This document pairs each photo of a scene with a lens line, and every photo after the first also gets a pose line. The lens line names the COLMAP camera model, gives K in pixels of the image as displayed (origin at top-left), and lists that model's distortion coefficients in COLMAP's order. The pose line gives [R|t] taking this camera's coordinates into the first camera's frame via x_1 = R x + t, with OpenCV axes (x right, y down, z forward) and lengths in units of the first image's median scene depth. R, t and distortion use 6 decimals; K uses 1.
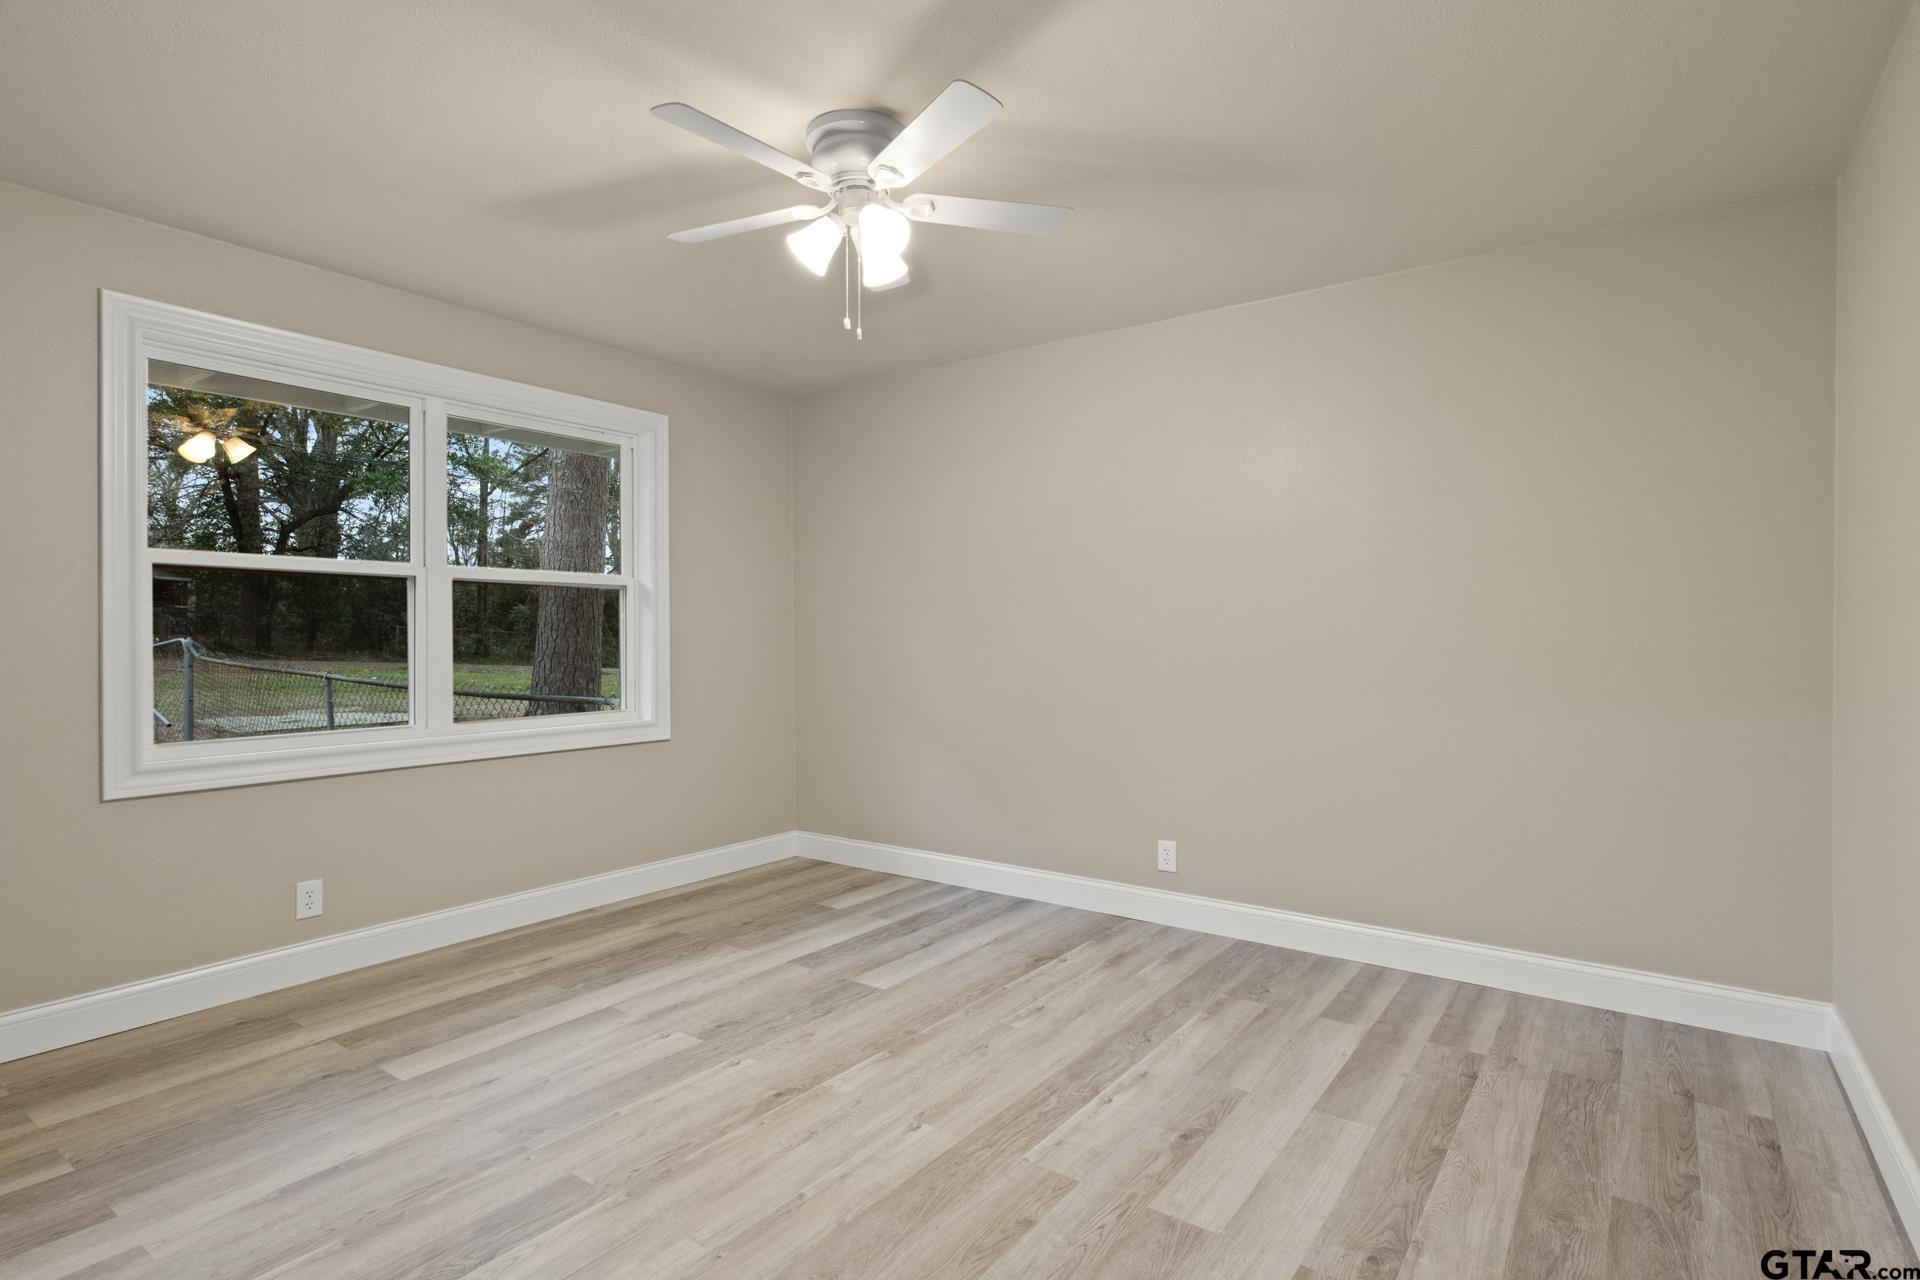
lens RADIAL K [[970.1, 0, 961.2], [0, 970.1, 621.7], [0, 0, 1]] dist [0.004640, -0.000184]
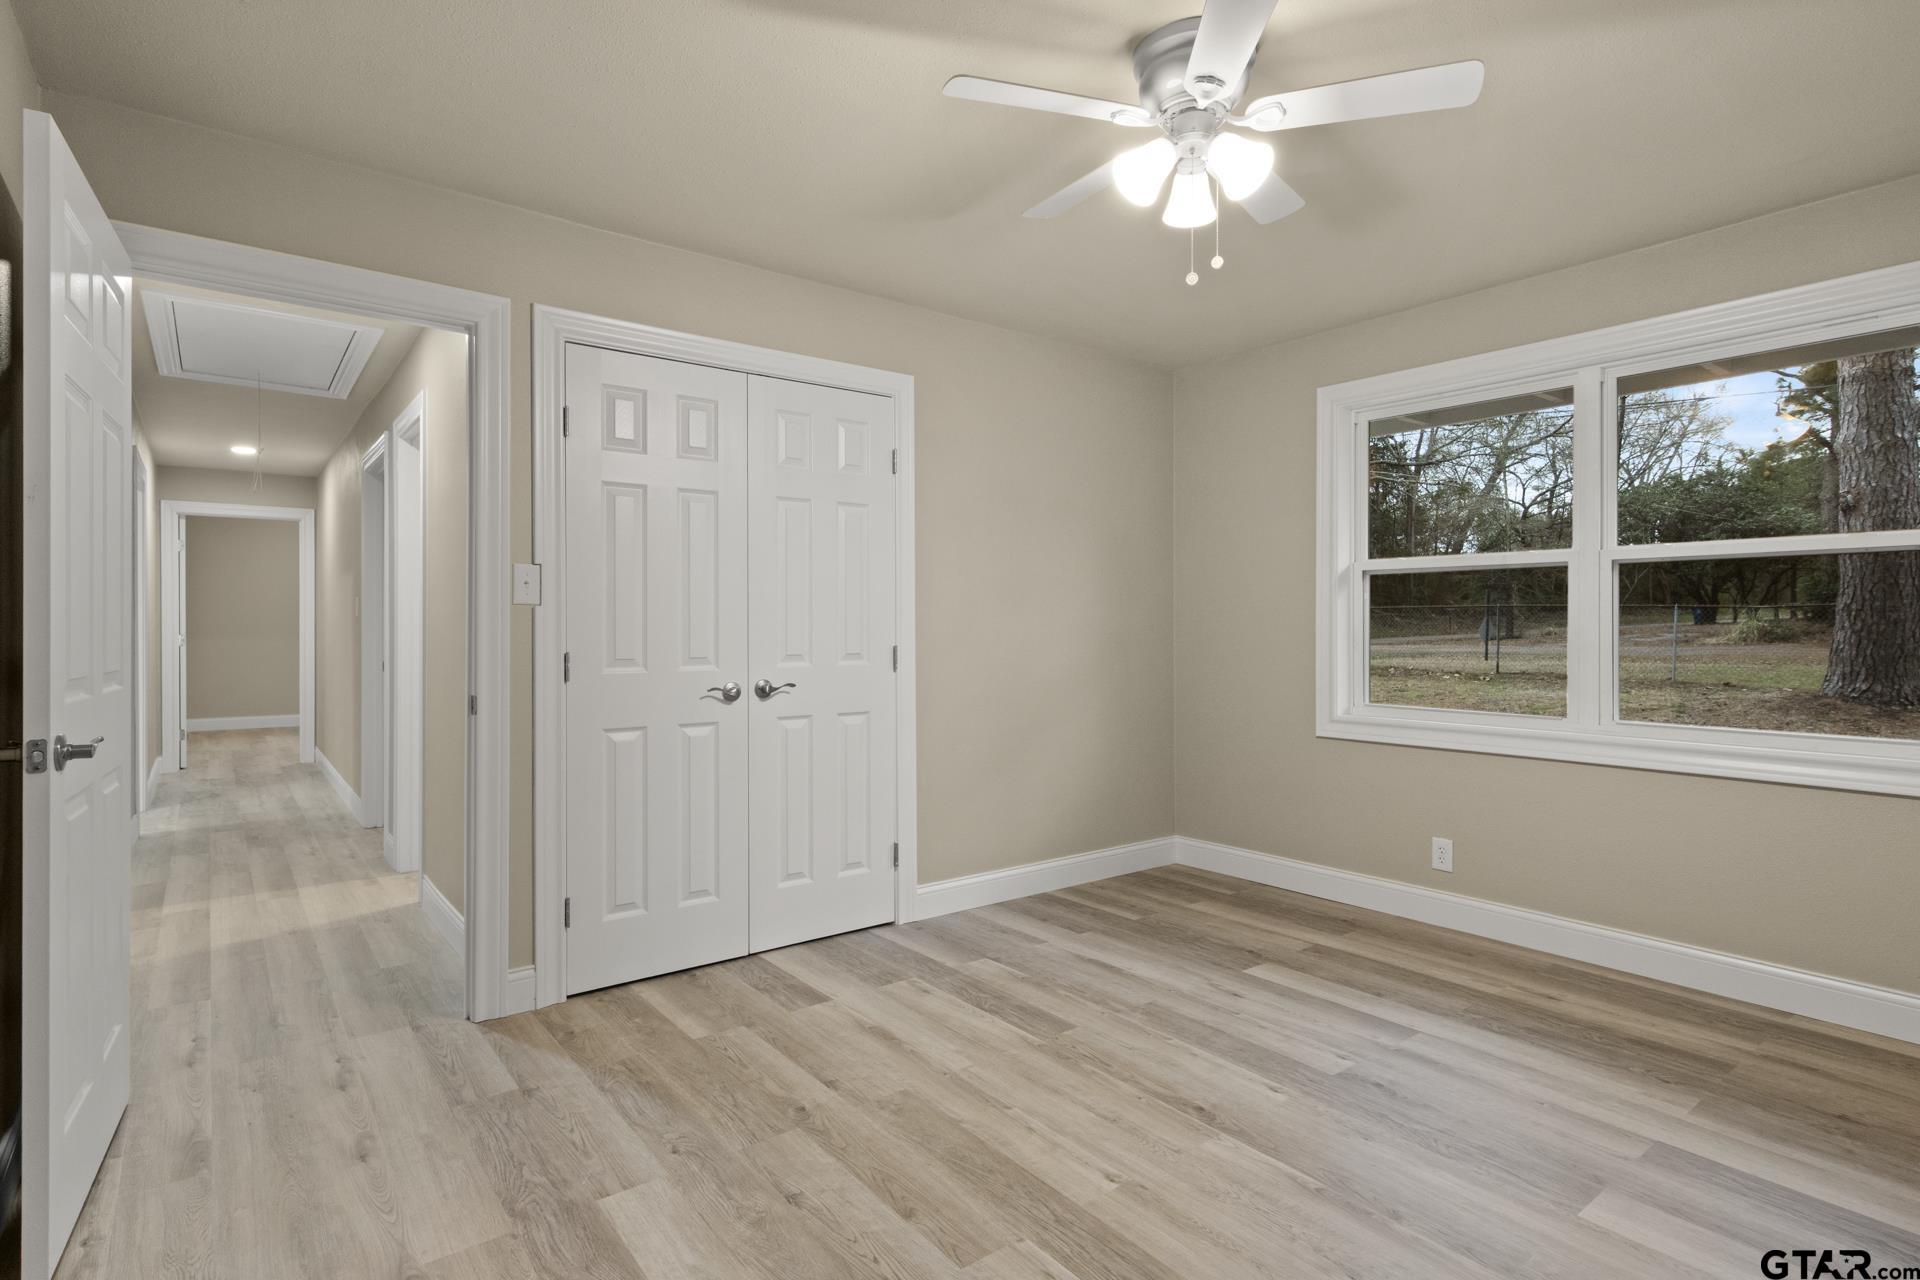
lens RADIAL K [[970.1, 0, 961.2], [0, 970.1, 621.7], [0, 0, 1]] dist [0.004640, -0.000184]
pose [[-0.290467, -0.002223, -0.956883, 0.655650], [0.013029, 0.999895, -0.006278, 0.010349], [0.956796, -0.014291, -0.290407, 0.877163]]
